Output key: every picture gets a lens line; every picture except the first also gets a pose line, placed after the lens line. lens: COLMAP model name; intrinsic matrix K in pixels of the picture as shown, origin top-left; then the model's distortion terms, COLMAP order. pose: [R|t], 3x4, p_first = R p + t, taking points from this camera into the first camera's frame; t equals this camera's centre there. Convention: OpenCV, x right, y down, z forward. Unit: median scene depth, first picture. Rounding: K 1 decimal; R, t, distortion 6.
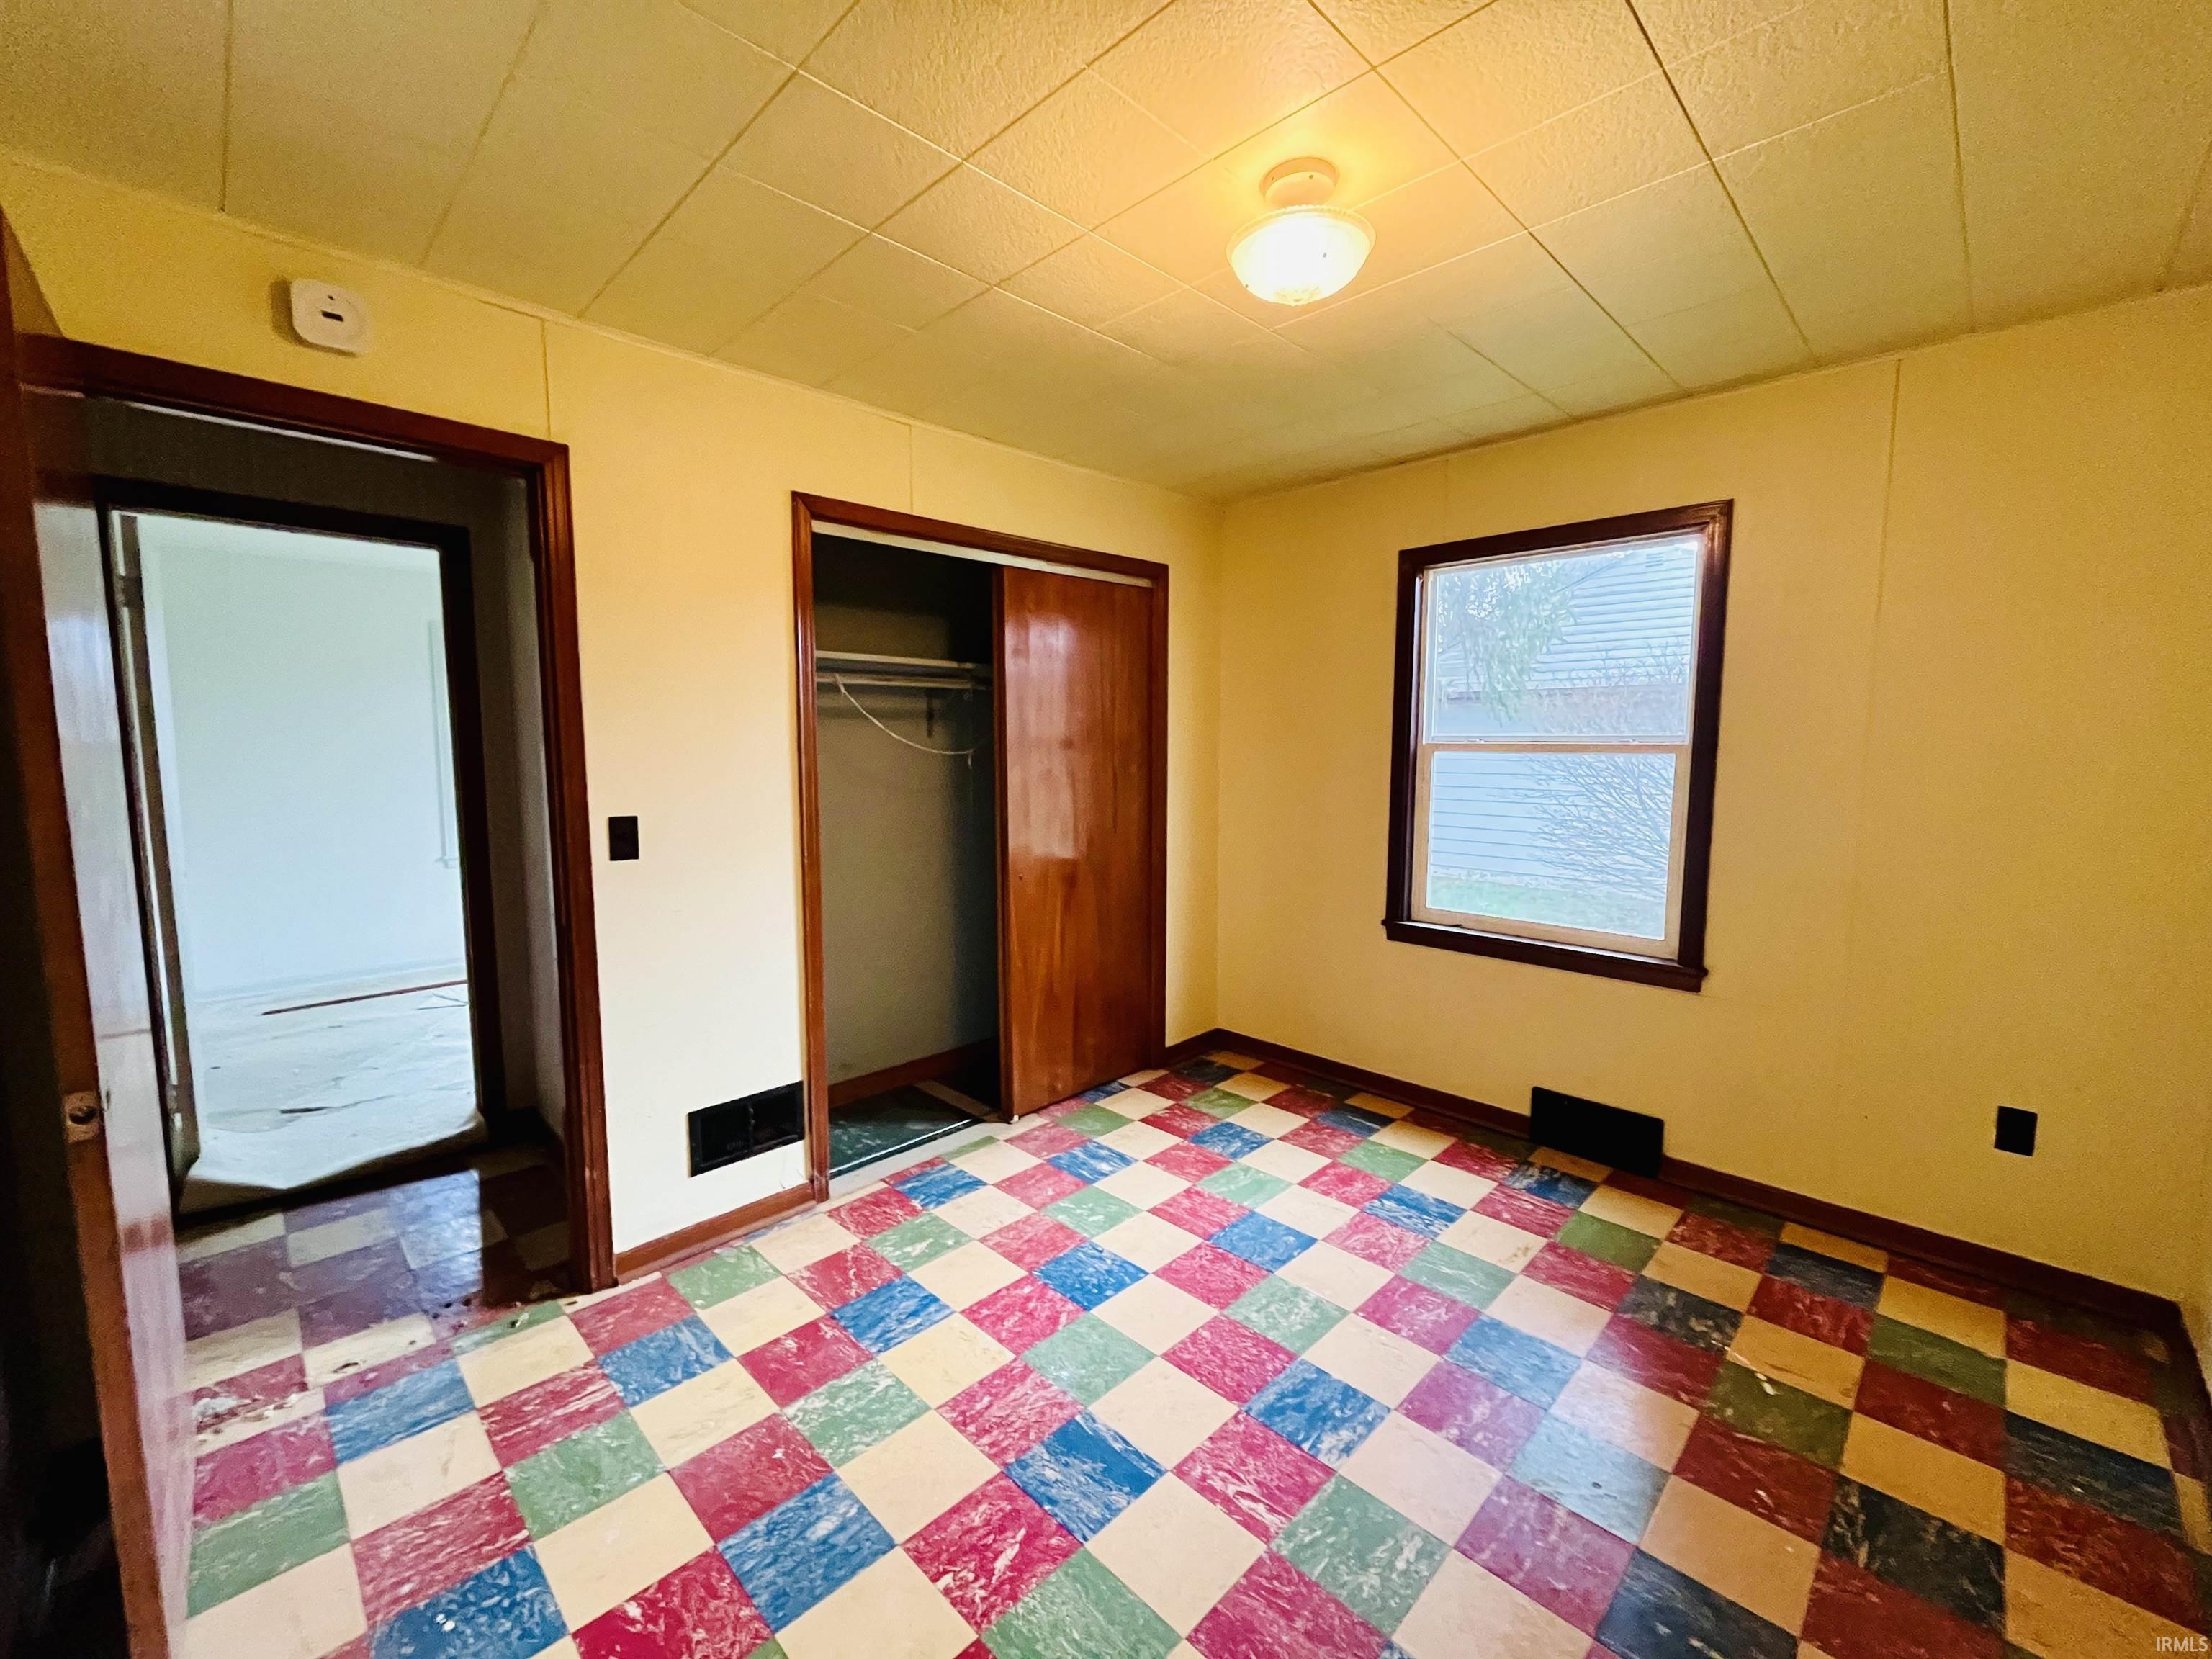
lens RADIAL K [[897.7, 0, 1110.0], [0, 897.7, 822.2], [0, 0, 1]] dist [-0.003337, 0.000015]
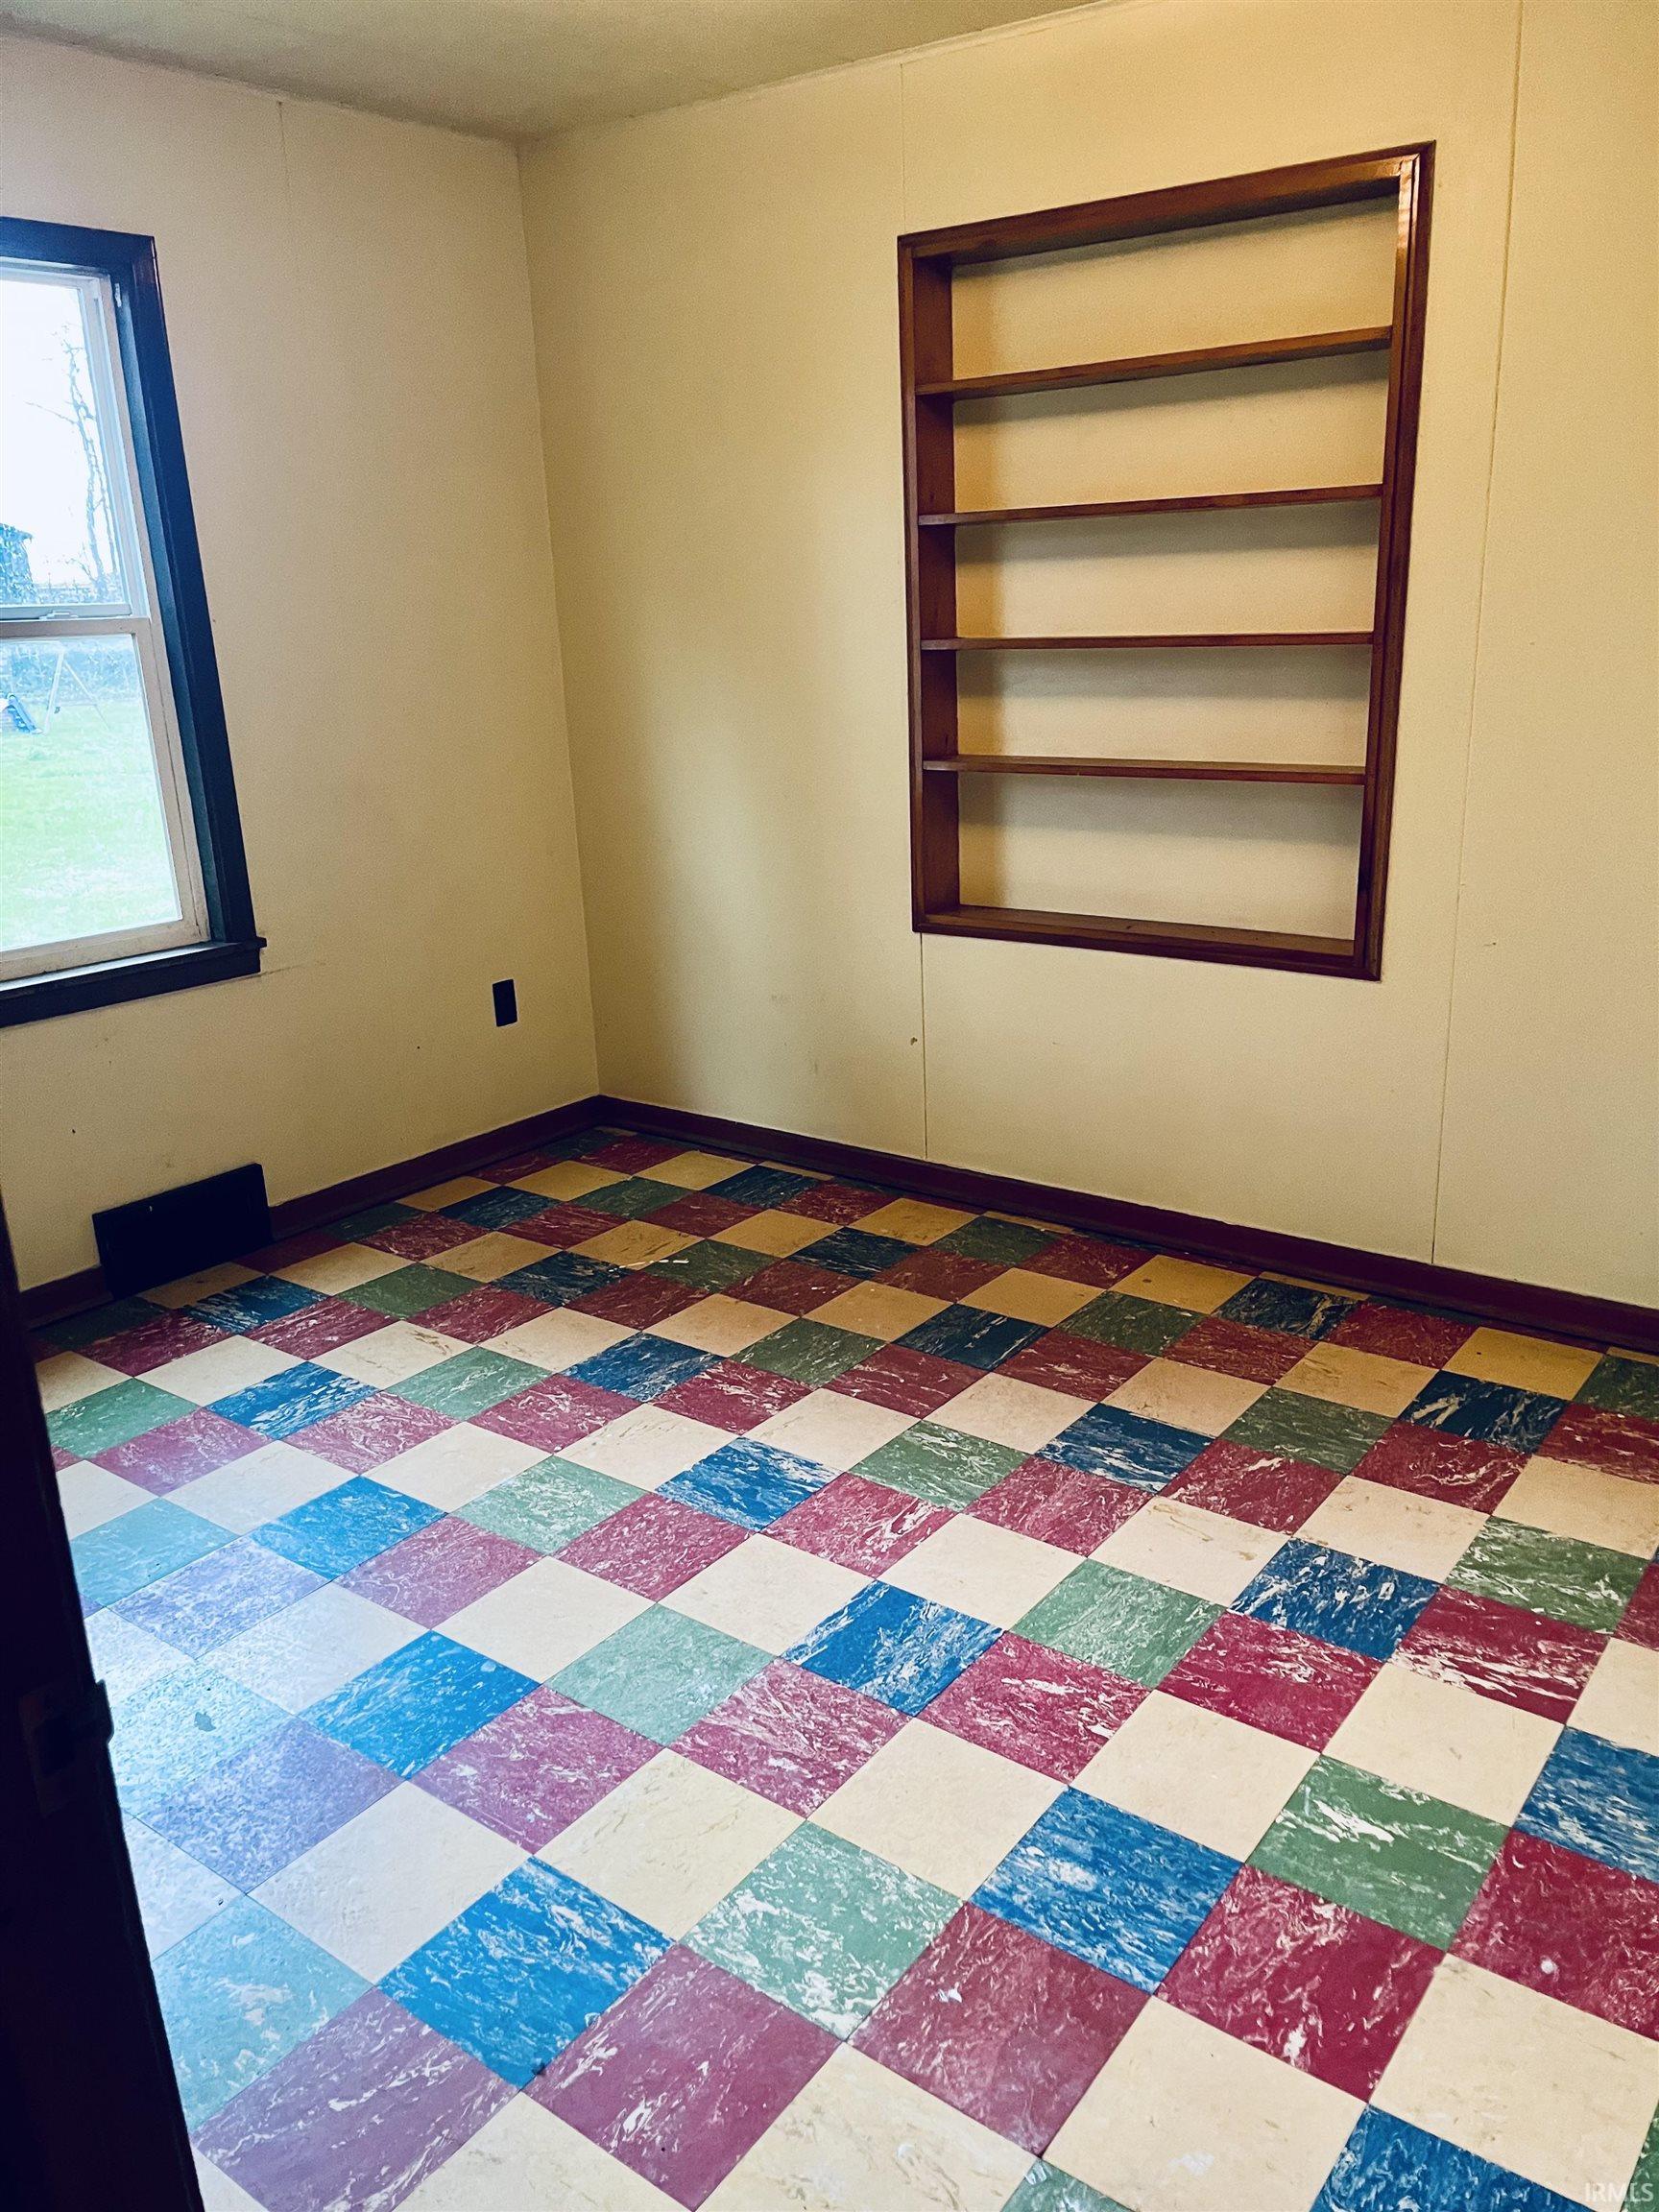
lens RADIAL K [[1674.3, 0, 831.4], [0, 1674.3, 1114.1], [0, 0, 1]] dist [0.041115, -0.030266]
pose [[-0.129442, -0.291724, 0.947703, -1.183803], [0.126884, 0.943014, 0.307611, -0.100520], [-0.983435, 0.160066, -0.085051, 1.101263]]
